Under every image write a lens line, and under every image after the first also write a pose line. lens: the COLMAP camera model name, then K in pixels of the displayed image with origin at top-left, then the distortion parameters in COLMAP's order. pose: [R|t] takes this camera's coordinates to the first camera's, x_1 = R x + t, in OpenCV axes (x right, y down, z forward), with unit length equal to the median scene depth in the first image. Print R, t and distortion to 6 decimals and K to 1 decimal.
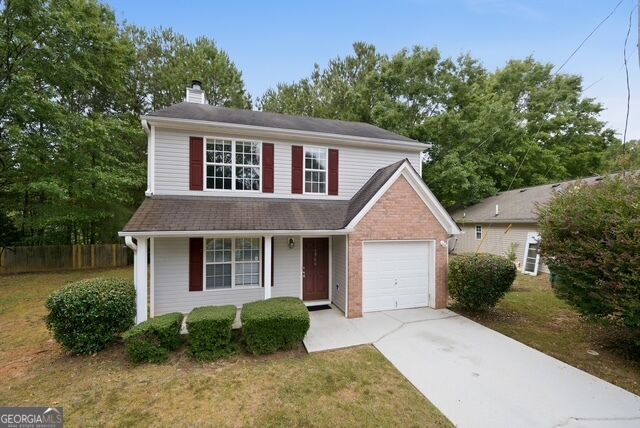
lens RADIAL K [[267.9, 0, 327.4], [0, 267.9, 223.7], [0, 0, 1]] dist [-0.001367, 0.000504]
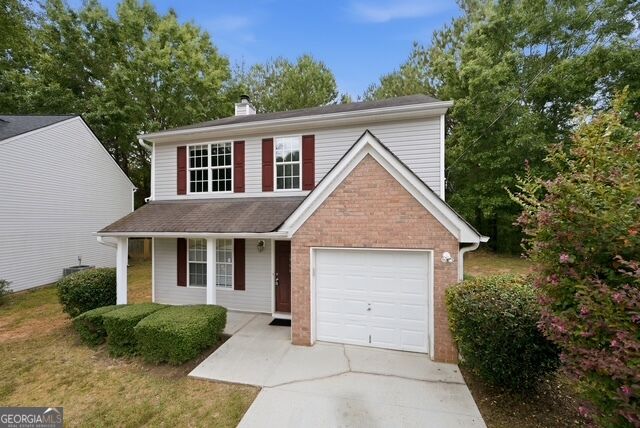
lens RADIAL K [[267.9, 0, 320.1], [0, 267.9, 216.5], [0, 0, 1]] dist [-0.001367, 0.000504]
pose [[0.847607, -0.014460, -0.530427, 0.550227], [0.011054, 0.999893, -0.009594, -0.017467], [0.530509, 0.002269, 0.847676, 0.349418]]
